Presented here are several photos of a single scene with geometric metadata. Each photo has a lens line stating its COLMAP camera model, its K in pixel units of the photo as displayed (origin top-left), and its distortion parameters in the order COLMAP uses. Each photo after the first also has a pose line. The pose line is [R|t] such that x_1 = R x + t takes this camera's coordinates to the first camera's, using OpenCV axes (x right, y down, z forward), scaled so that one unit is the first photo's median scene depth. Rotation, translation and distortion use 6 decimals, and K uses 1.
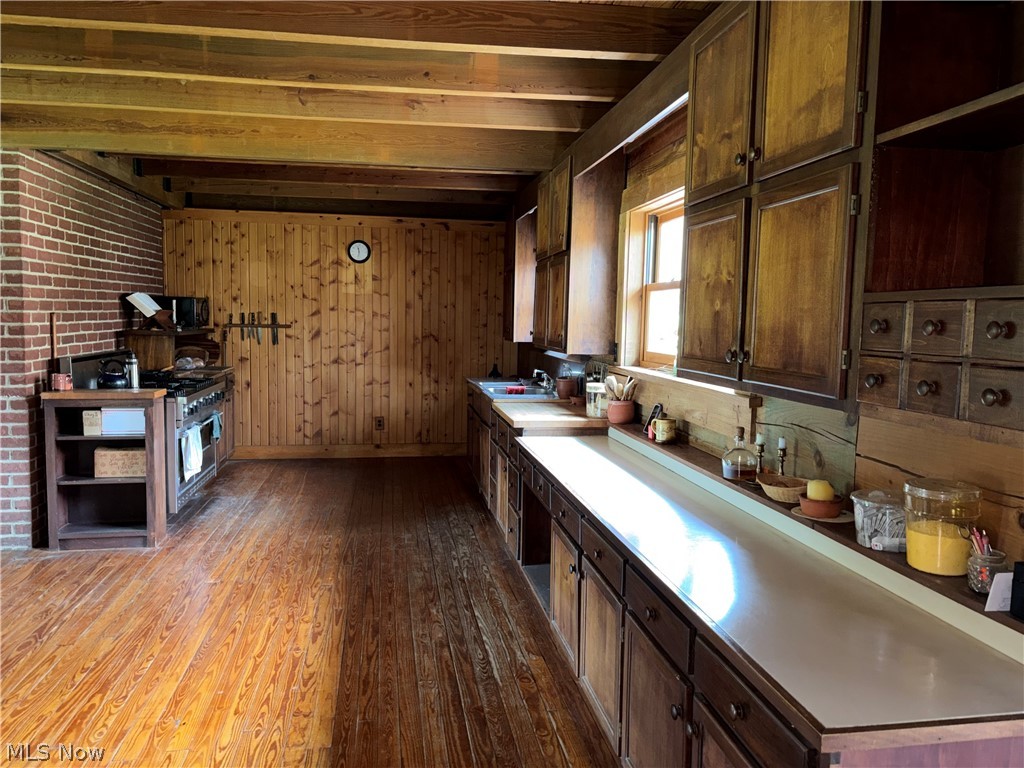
lens RADIAL K [[774.8, 0, 510.7], [0, 774.8, 383.2], [0, 0, 1]] dist [0.032897, -0.029060]
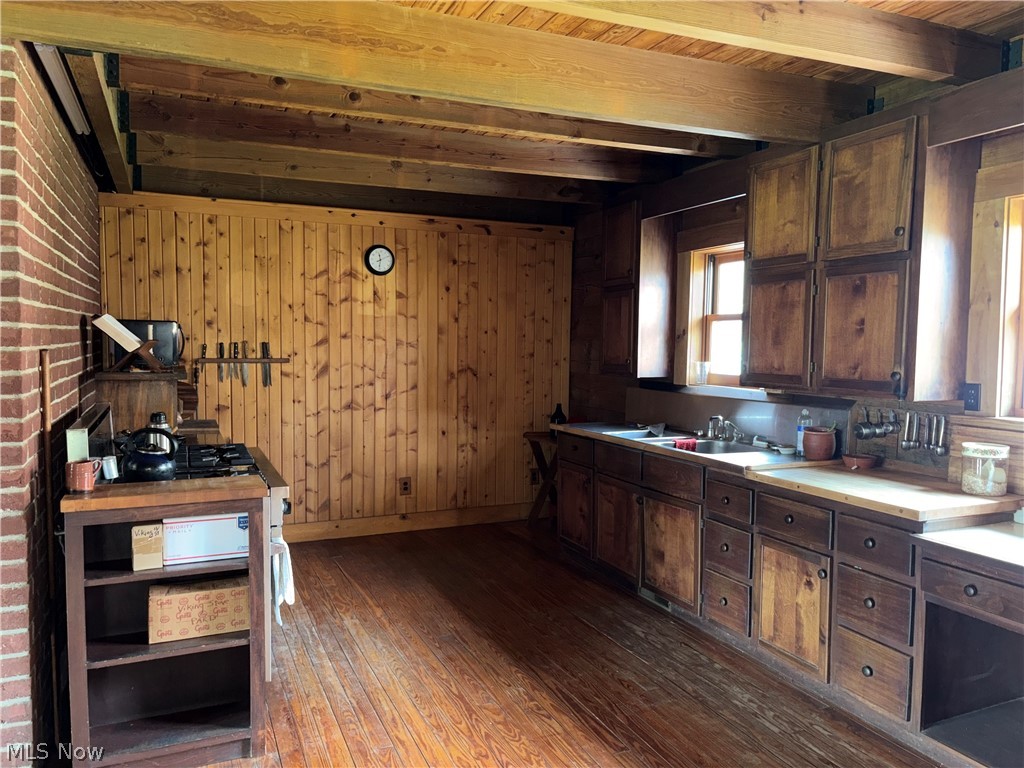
lens RADIAL K [[774.8, 0, 513.5], [0, 774.8, 386.7], [0, 0, 1]] dist [0.032897, -0.029060]
pose [[0.967968, -0.023520, 0.249968, -0.267546], [0.029564, 0.999354, -0.020450, -0.028232], [-0.249326, 0.027185, 0.968038, 0.250095]]
